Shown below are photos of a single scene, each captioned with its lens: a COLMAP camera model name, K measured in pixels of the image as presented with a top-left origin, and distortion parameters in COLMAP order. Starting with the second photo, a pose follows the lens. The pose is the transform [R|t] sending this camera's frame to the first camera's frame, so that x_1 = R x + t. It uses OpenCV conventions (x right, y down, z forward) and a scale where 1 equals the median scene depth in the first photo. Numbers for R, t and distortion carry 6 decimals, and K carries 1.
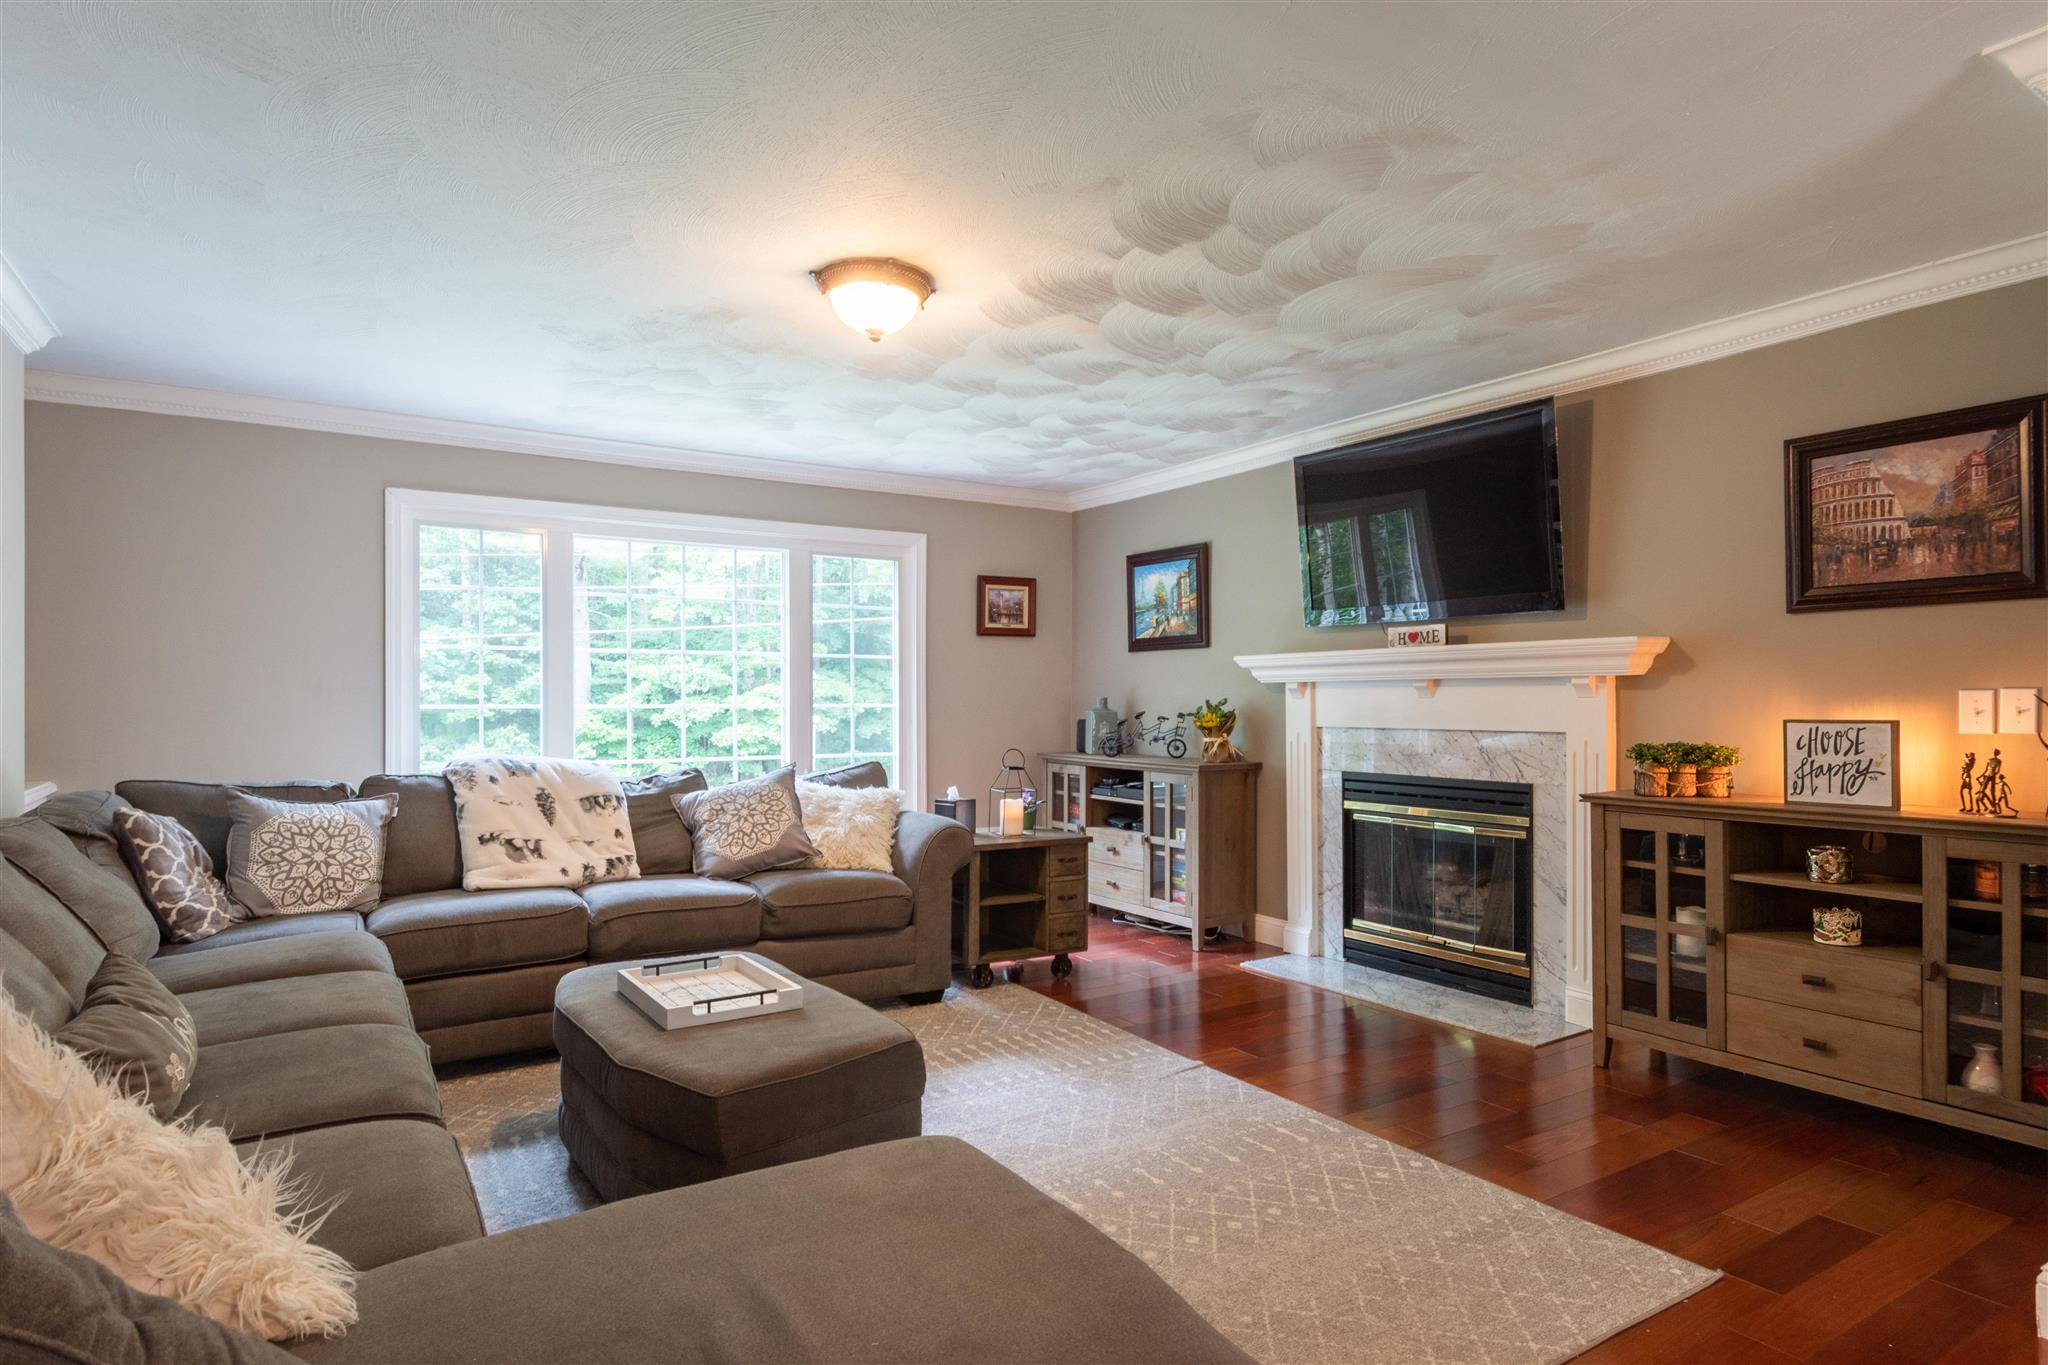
lens RADIAL K [[1127.0, 0, 1024.0], [0, 1127.0, 682.5], [0, 0, 1]] dist [0.000596, -0.000019]
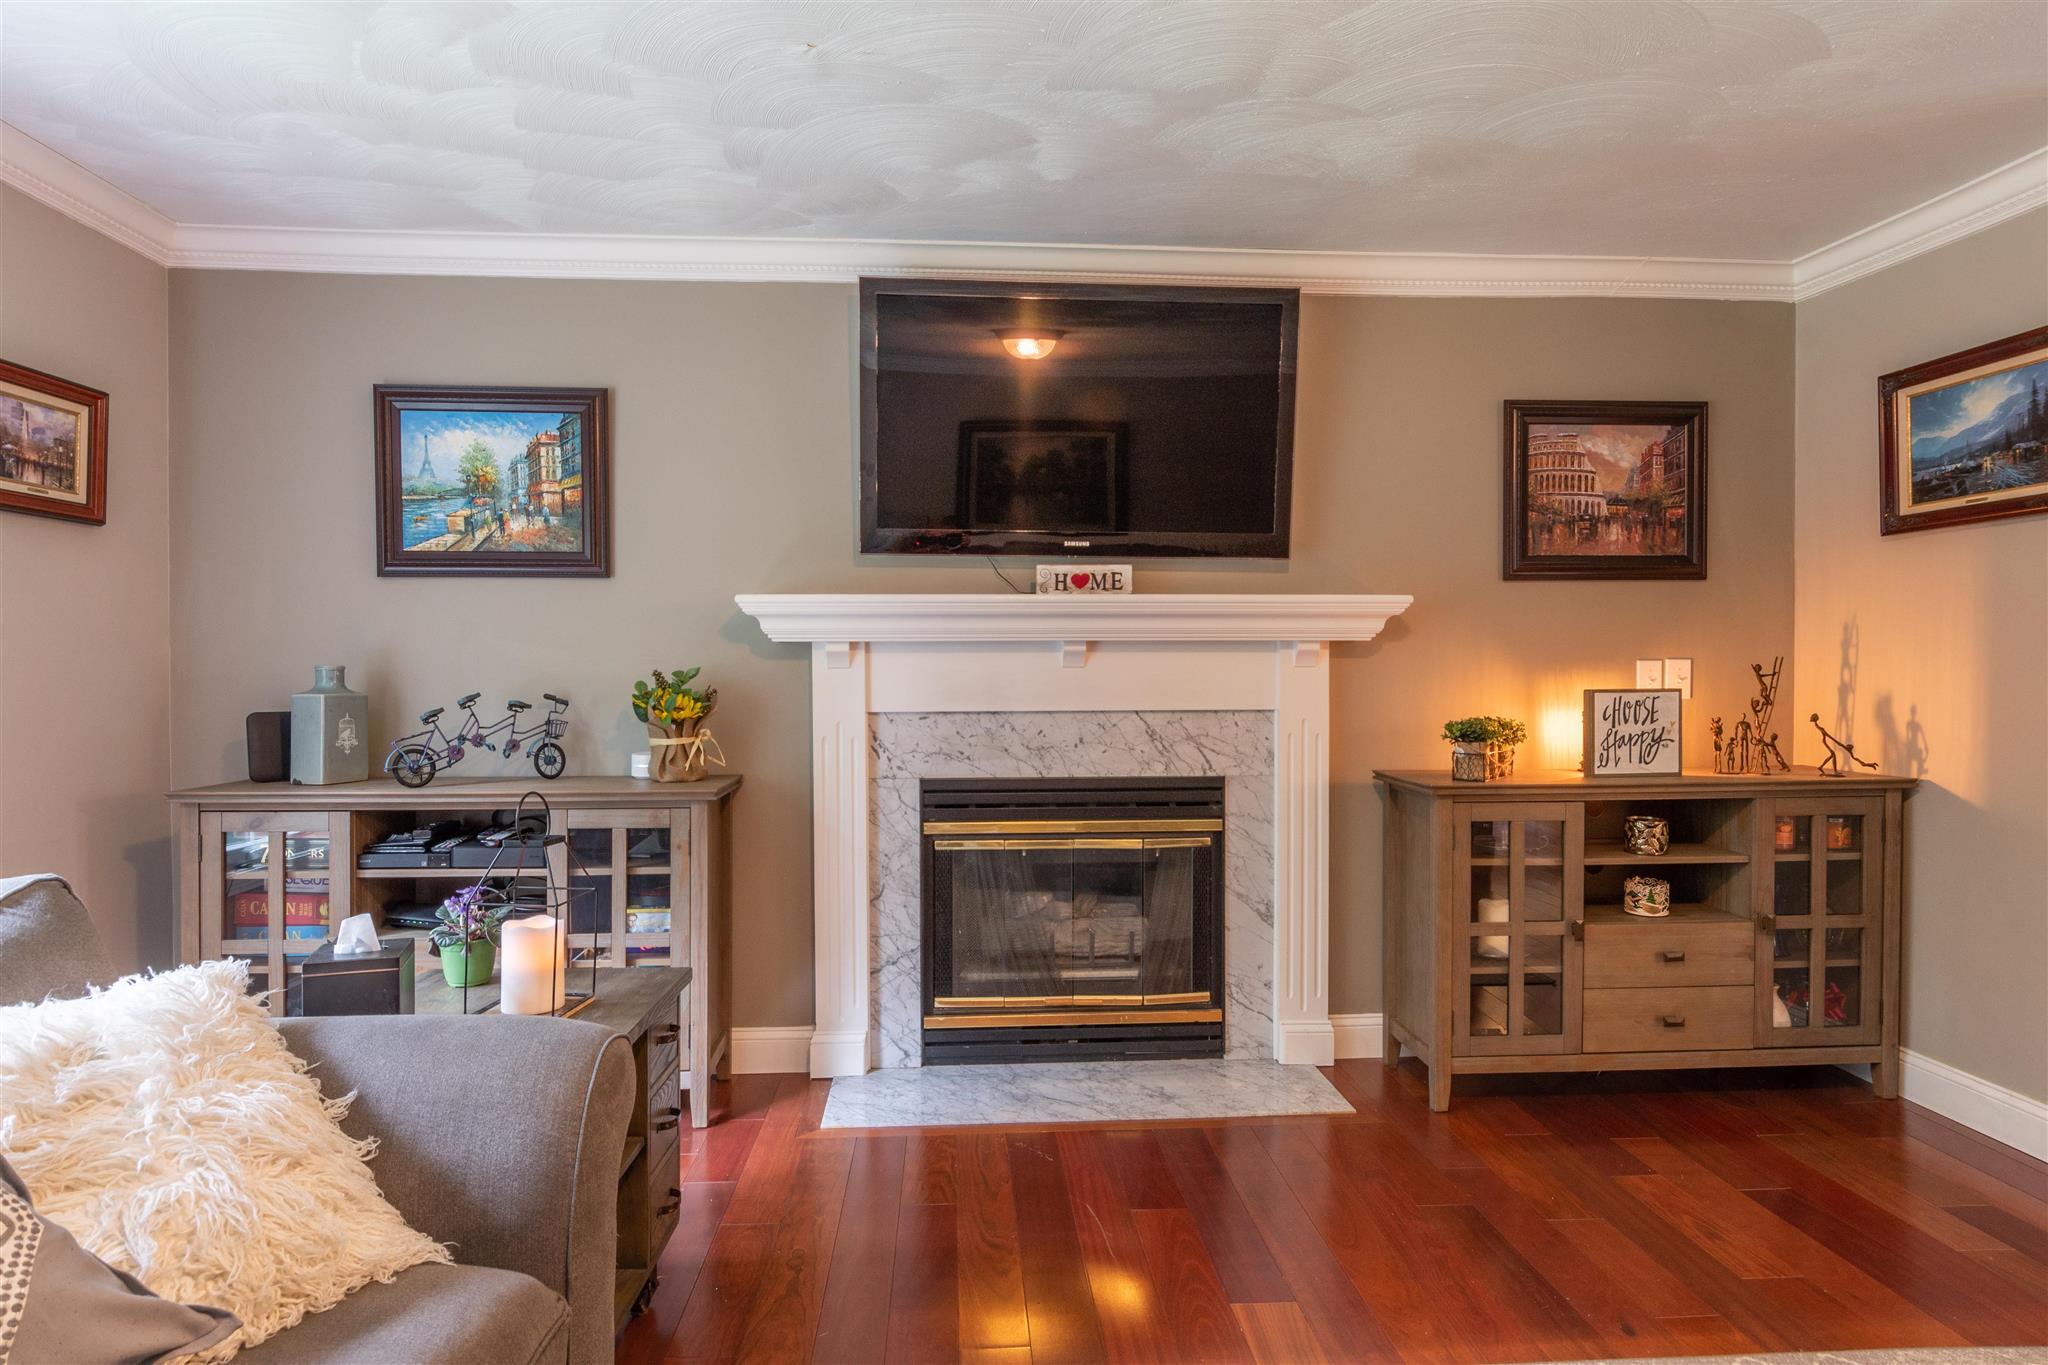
lens RADIAL K [[1127.0, 0, 1024.0], [0, 1127.0, 682.5], [0, 0, 1]] dist [0.000596, -0.000019]
pose [[0.488281, -0.007471, 0.872655, -0.303548], [-0.012044, 0.999810, 0.015299, 0.013837], [-0.872604, -0.017980, 0.488098, 0.731903]]
